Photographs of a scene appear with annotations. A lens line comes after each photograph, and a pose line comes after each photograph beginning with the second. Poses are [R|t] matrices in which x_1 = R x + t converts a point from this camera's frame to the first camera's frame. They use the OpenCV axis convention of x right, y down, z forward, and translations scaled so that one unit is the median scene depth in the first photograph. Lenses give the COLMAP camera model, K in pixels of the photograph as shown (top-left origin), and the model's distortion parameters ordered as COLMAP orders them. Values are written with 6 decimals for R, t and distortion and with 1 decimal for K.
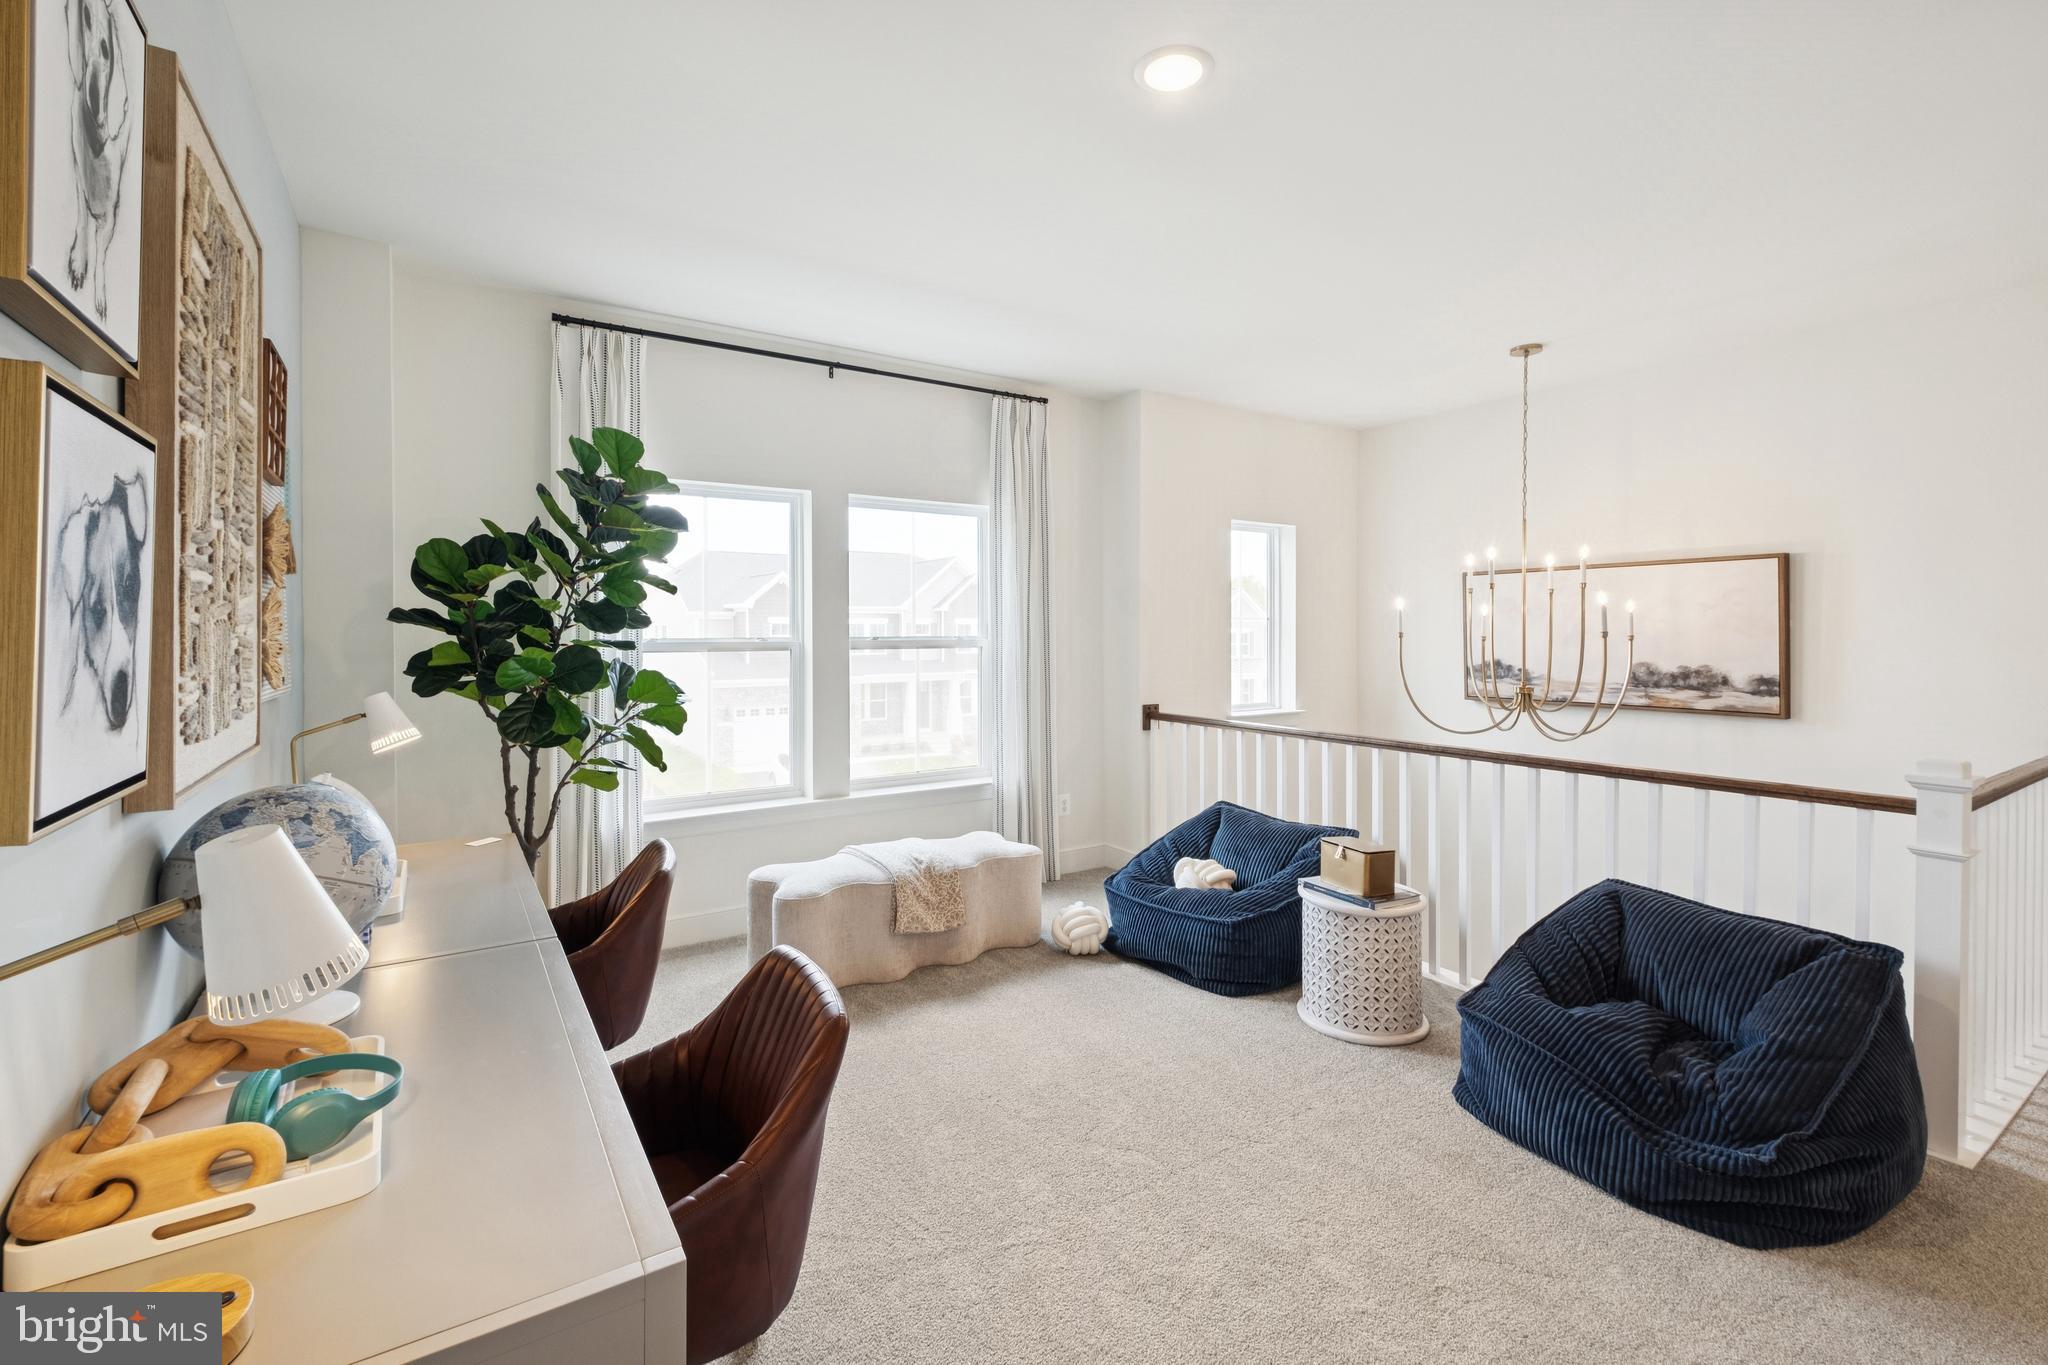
lens RADIAL K [[889.8, 0, 1021.5], [0, 889.8, 628.2], [0, 0, 1]] dist [0.000508, -0.008960]
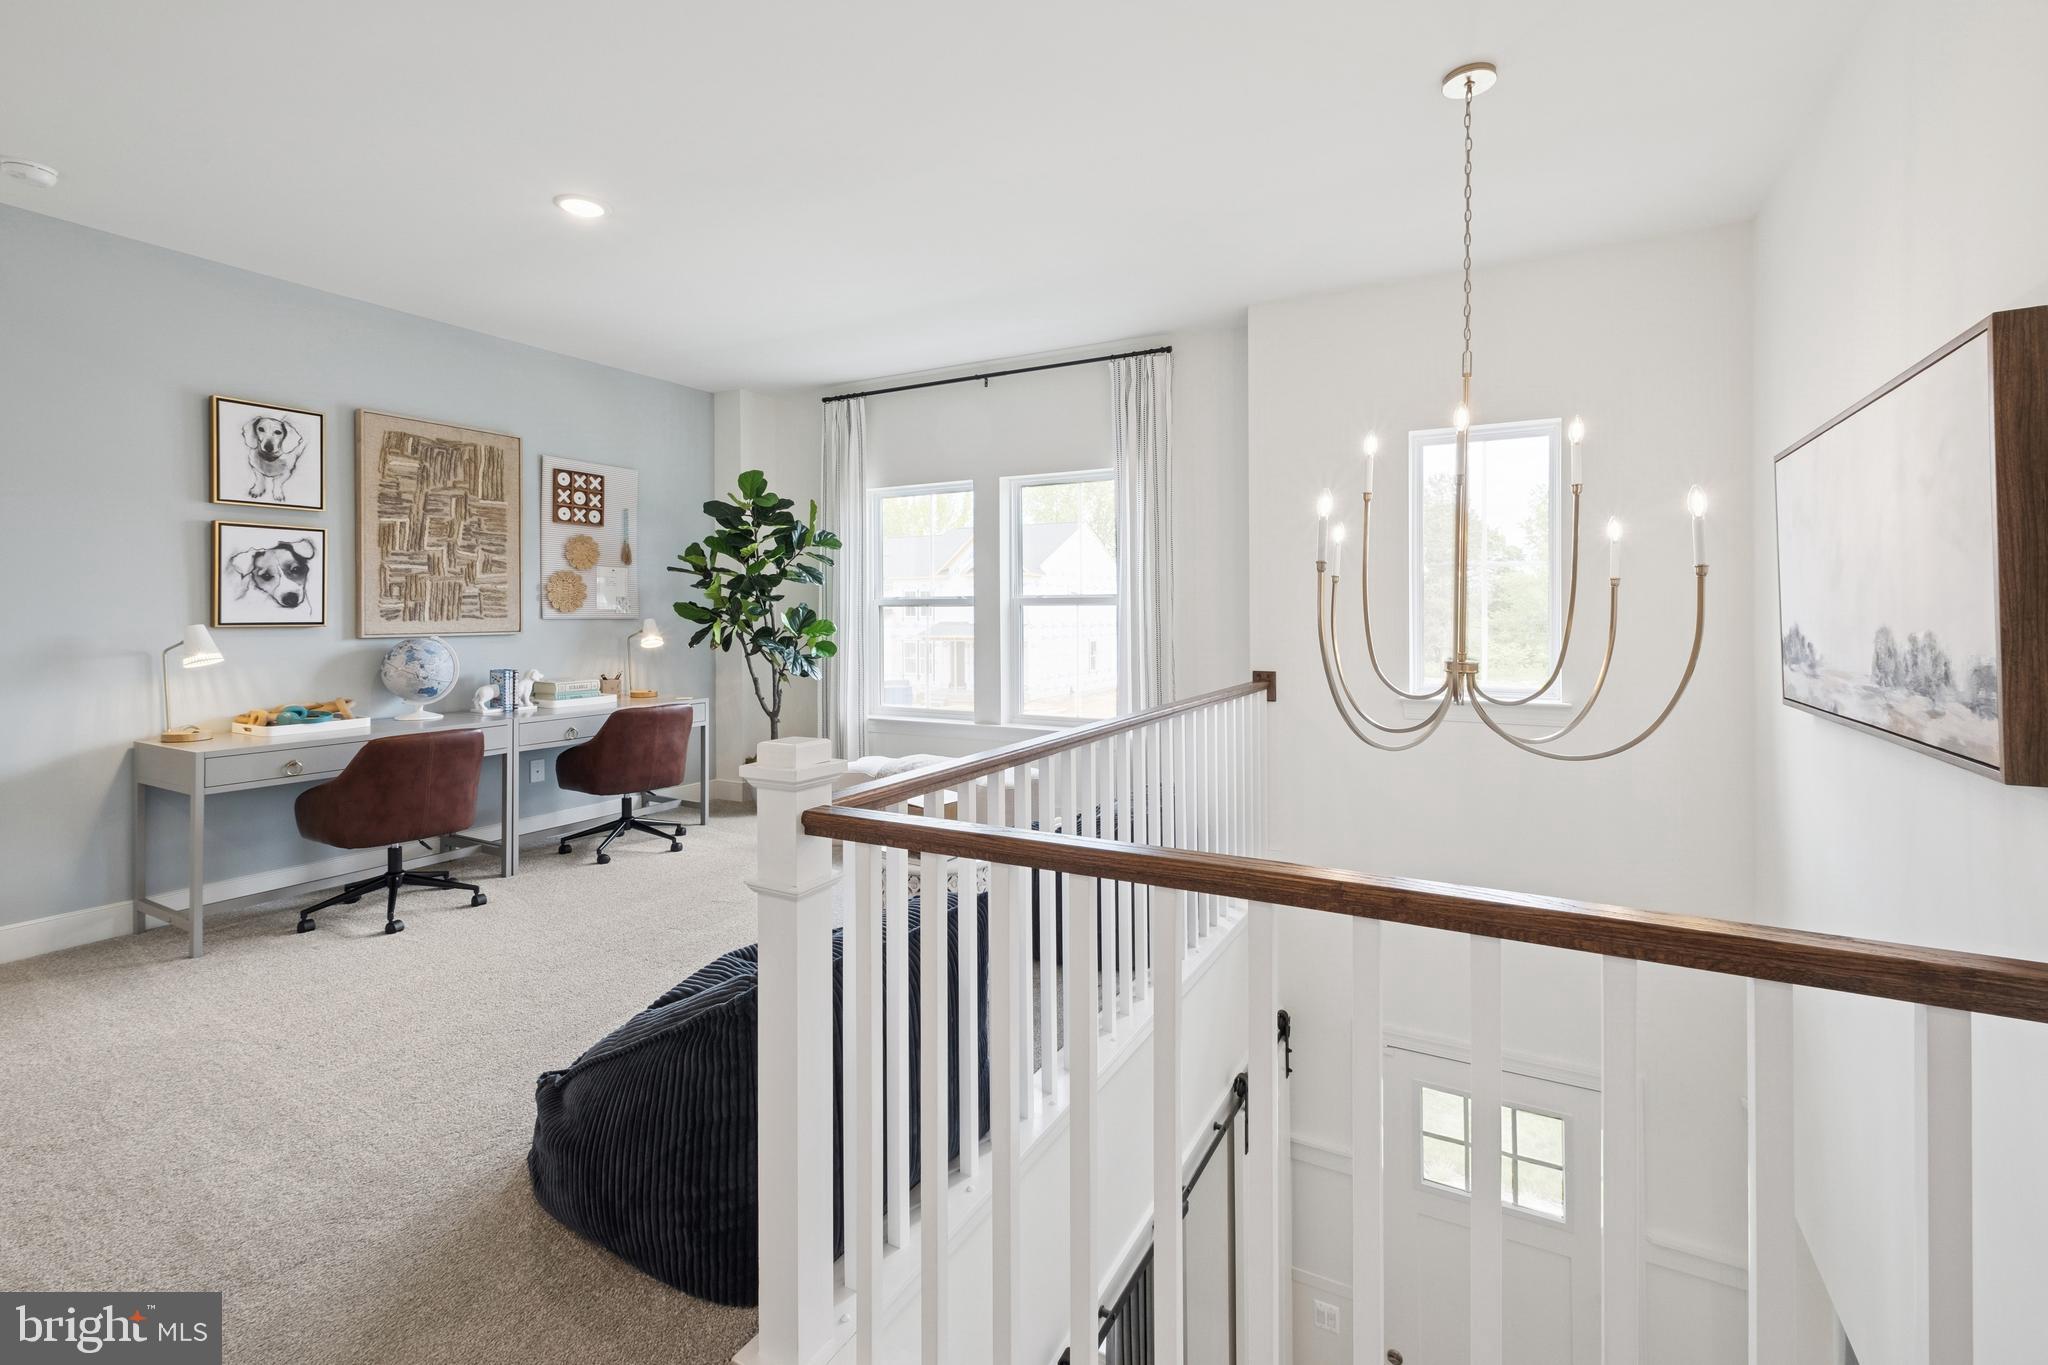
lens RADIAL K [[908.2, 0, 1049.3], [0, 908.2, 615.3], [0, 0, 1]] dist [-0.001868, -0.001245]
pose [[0.475944, 0.002501, -0.879472, 0.935844], [0.001504, 0.999992, 0.003658, 0.032780], [0.879474, -0.003064, 0.475936, 0.470532]]
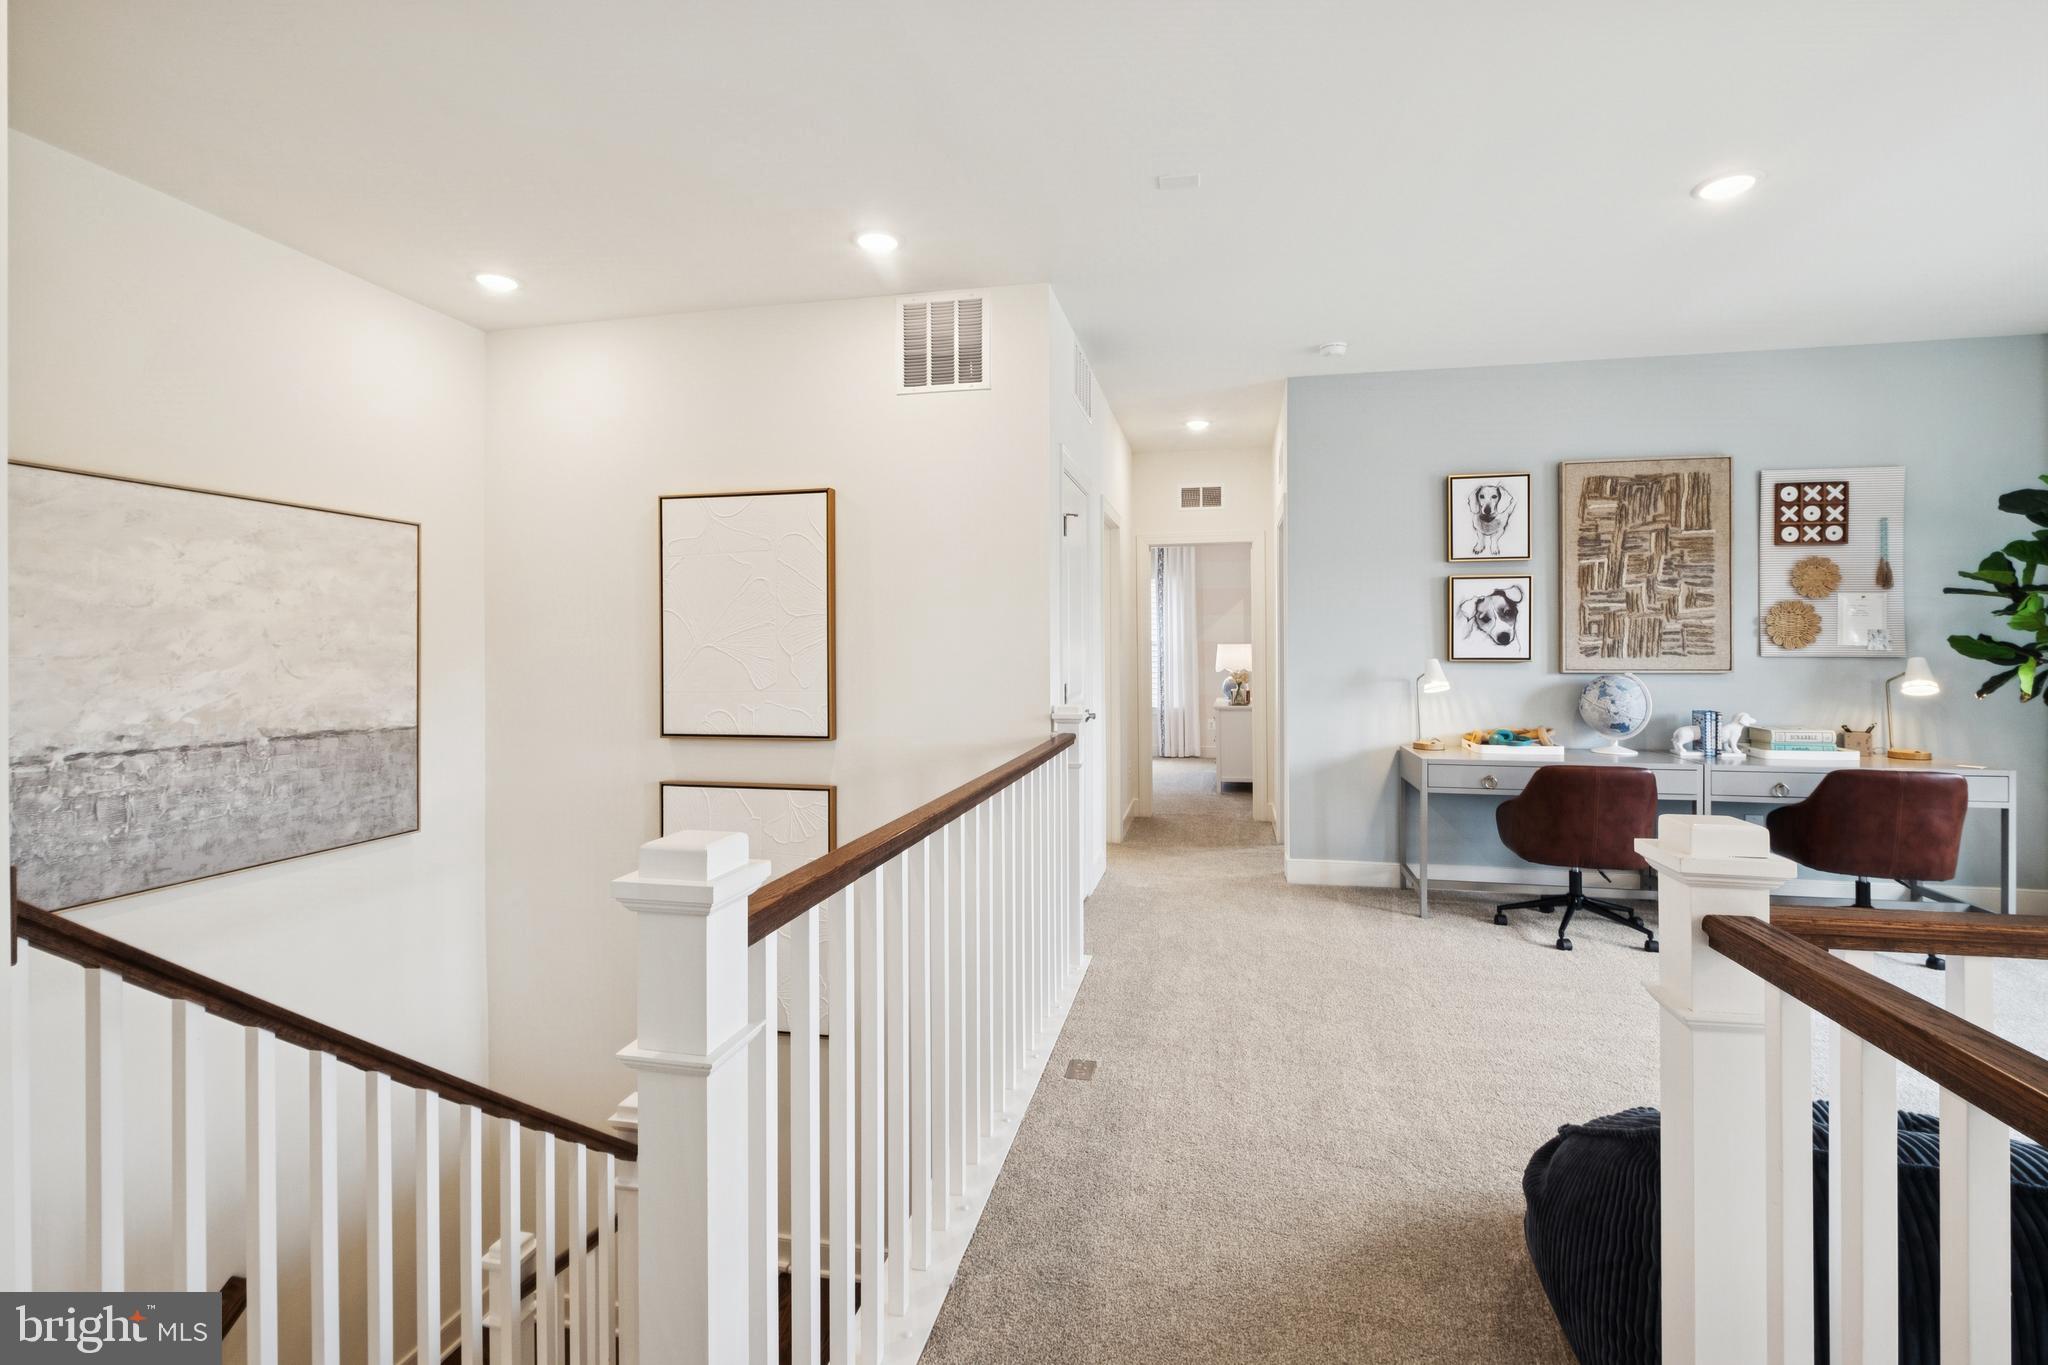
lens RADIAL K [[898.8, 0, 1022.8], [0, 898.8, 653.8], [0, 0, 1]] dist [-0.000723, -0.009652]
pose [[-0.720026, 0.004260, -0.693934, 0.906622], [0.001772, 0.999989, 0.004299, 0.031867], [0.693945, 0.001866, -0.720026, 0.602655]]
